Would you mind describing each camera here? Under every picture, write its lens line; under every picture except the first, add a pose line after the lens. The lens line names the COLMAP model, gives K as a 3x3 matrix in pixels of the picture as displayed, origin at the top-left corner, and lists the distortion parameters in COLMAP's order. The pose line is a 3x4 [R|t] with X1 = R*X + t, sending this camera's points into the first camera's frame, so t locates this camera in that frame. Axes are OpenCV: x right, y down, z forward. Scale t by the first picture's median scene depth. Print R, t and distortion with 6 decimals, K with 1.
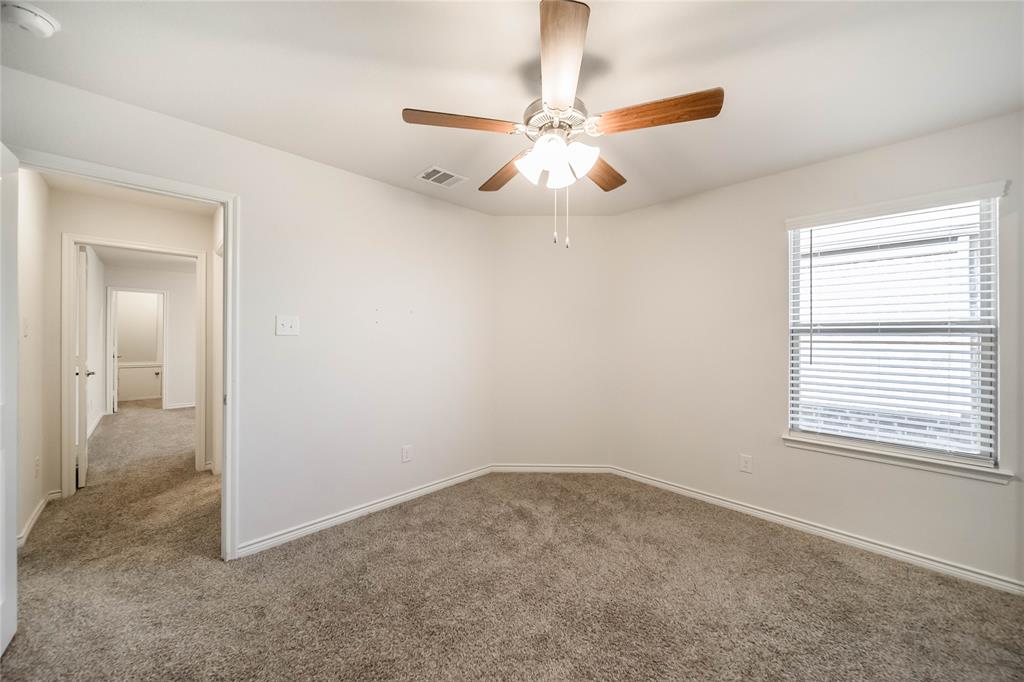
lens RADIAL K [[370.4, 0, 505.8], [0, 370.4, 336.8], [0, 0, 1]] dist [0.016315, -0.000082]
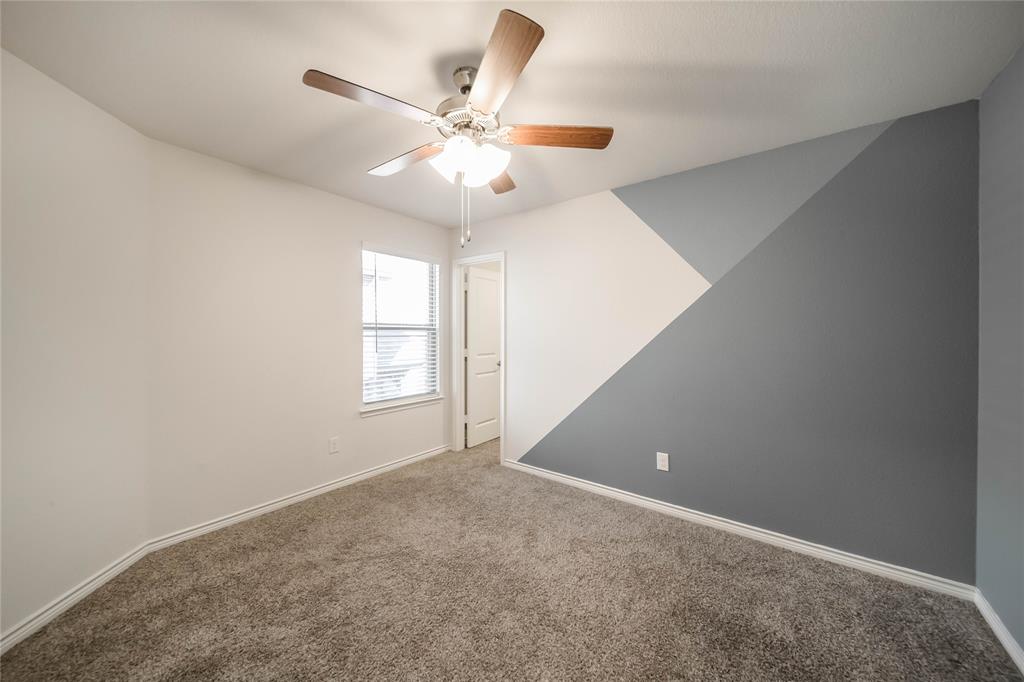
lens RADIAL K [[370.4, 0, 512.1], [0, 370.4, 338.5], [0, 0, 1]] dist [0.016315, -0.000082]
pose [[-0.152643, -0.011557, 0.988214, -0.613150], [0.002227, 0.999925, 0.012038, 0.007473], [-0.988279, 0.004038, -0.152606, 0.727681]]
